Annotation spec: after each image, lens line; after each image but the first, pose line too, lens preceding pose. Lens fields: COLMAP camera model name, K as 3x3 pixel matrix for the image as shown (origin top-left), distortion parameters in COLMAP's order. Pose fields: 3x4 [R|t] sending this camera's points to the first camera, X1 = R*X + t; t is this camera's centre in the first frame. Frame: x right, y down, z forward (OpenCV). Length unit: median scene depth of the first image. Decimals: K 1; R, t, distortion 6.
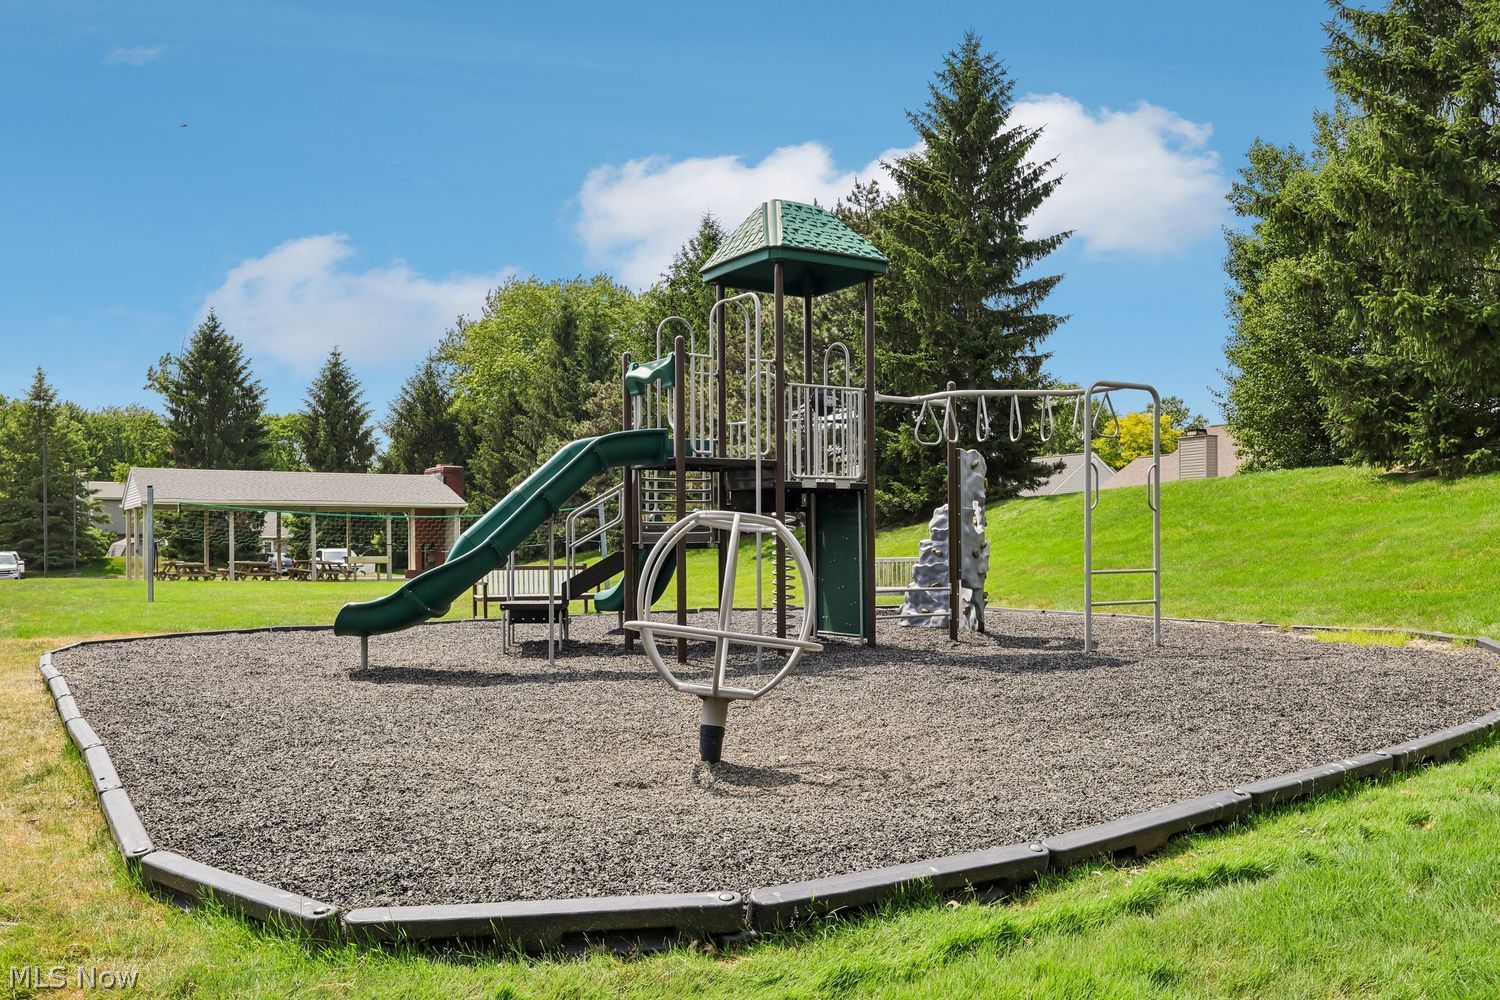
lens RADIAL K [[1237.6, 0, 762.3], [0, 1237.6, 551.5], [0, 0, 1]] dist [-0.000094, -0.016195]
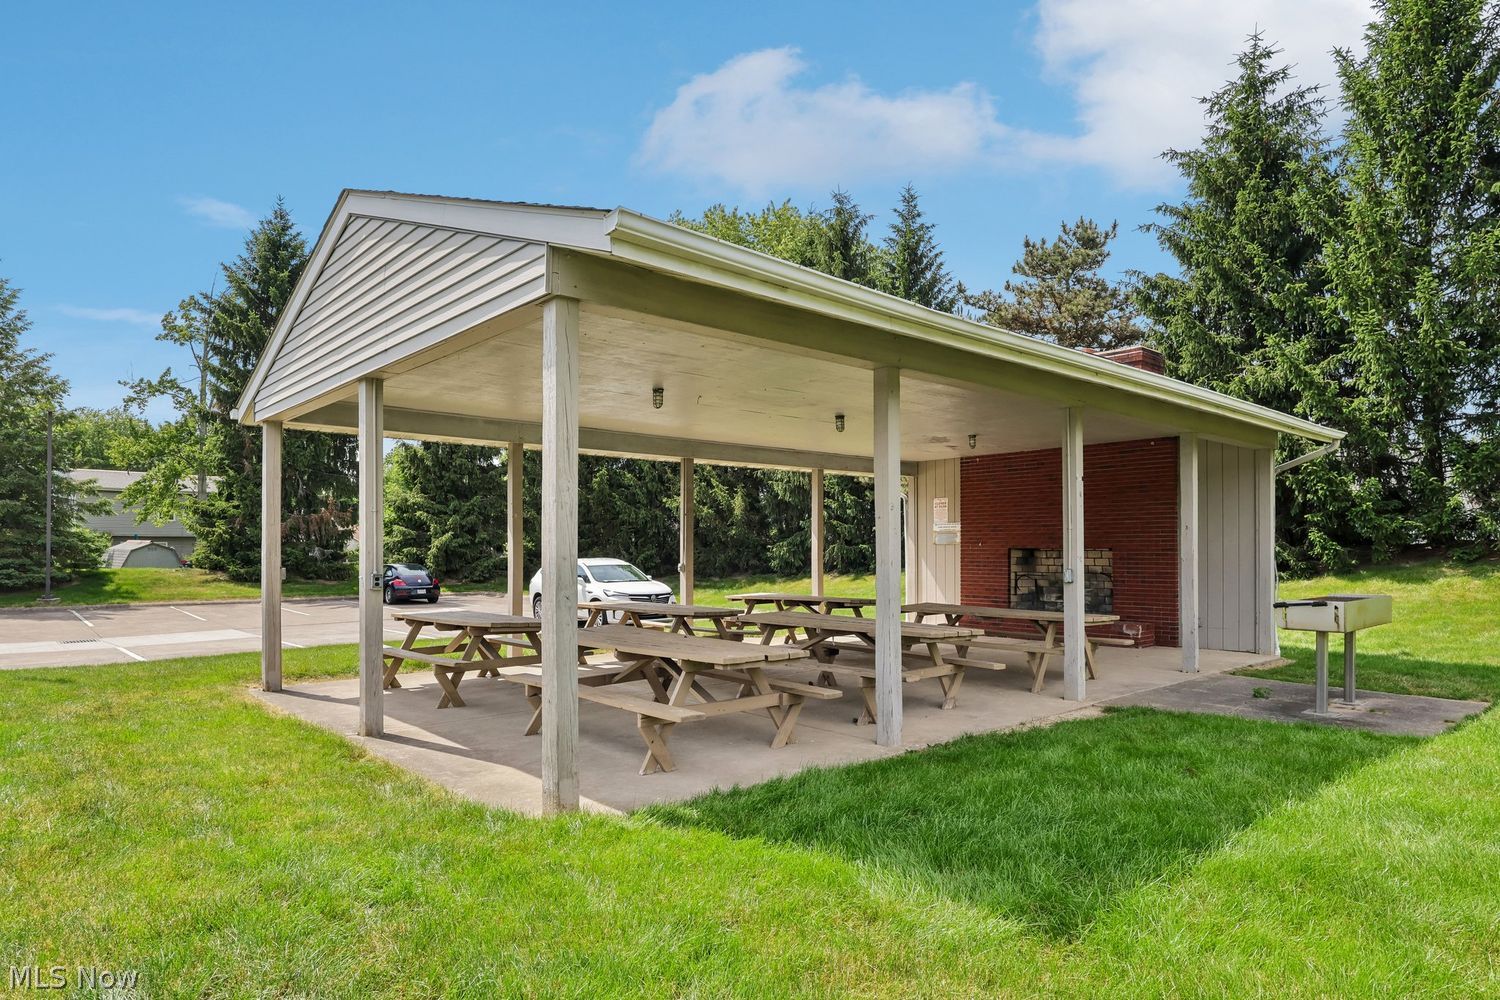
lens RADIAL K [[889.3, 0, 746.9], [0, 889.3, 547.0], [0, 0, 1]] dist [0.003549, 0.000759]
pose [[0.987690, 0.004790, 0.156353, -0.277248], [-0.002905, 0.999920, -0.012282, -0.002166], [-0.156399, 0.011676, 0.987625, 0.498040]]
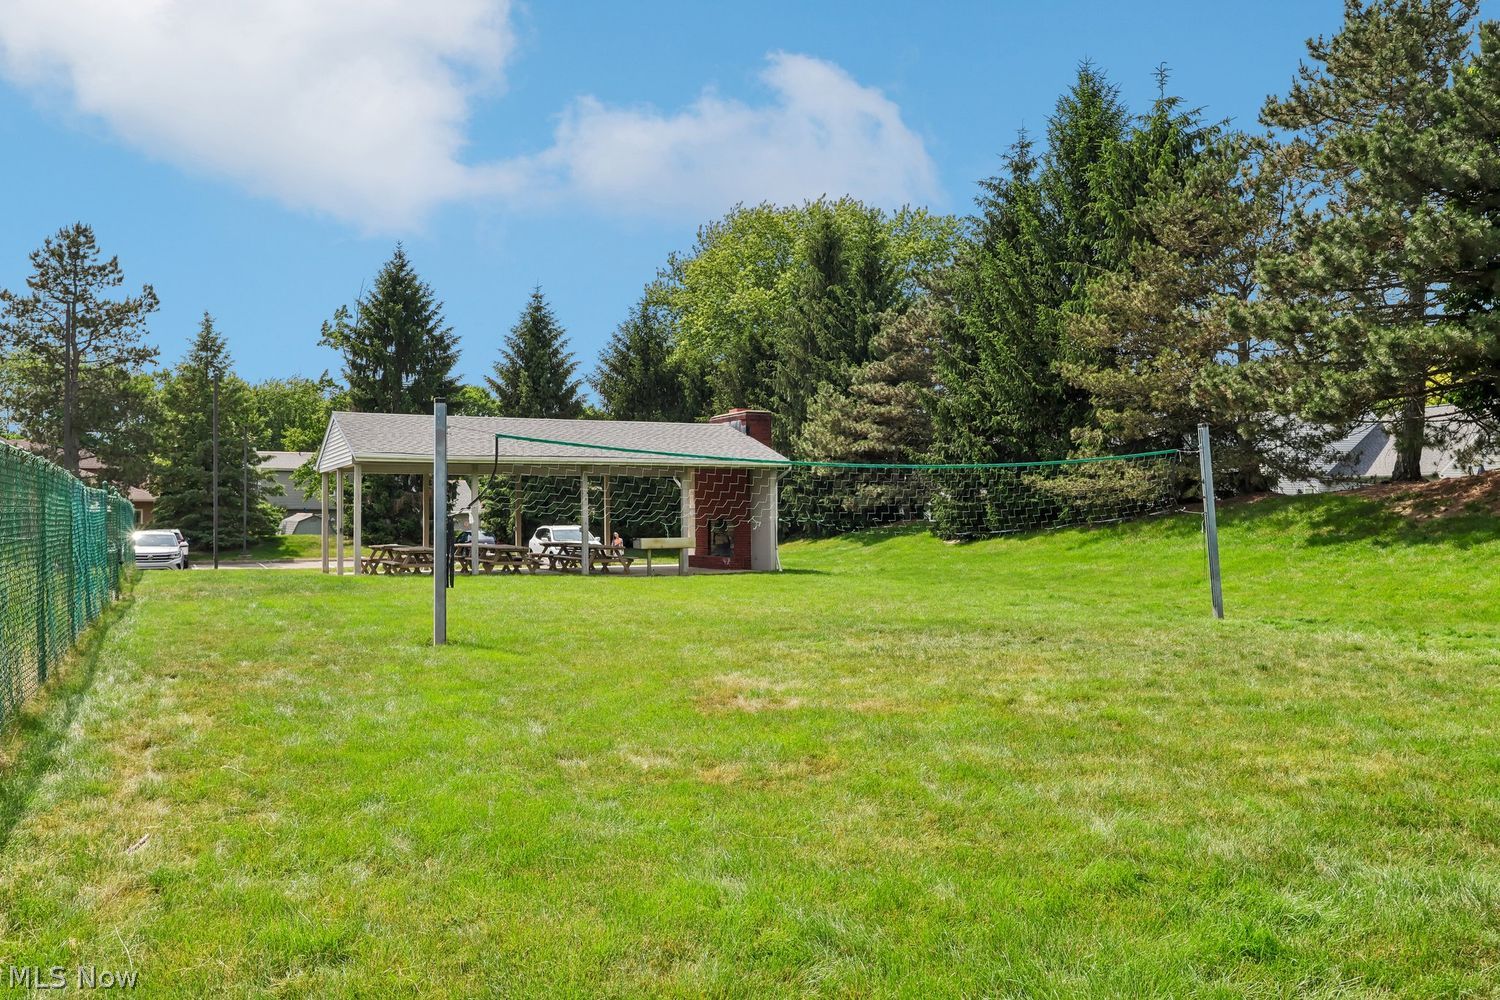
lens RADIAL K [[1237.6, 0, 752.5], [0, 1237.6, 501.4], [0, 0, 1]] dist [-0.000094, -0.016195]
pose [[0.993970, -0.002494, -0.109625, -0.112470], [0.000191, 0.999779, -0.021006, -0.000948], [0.109653, 0.020859, 0.993751, 0.186922]]
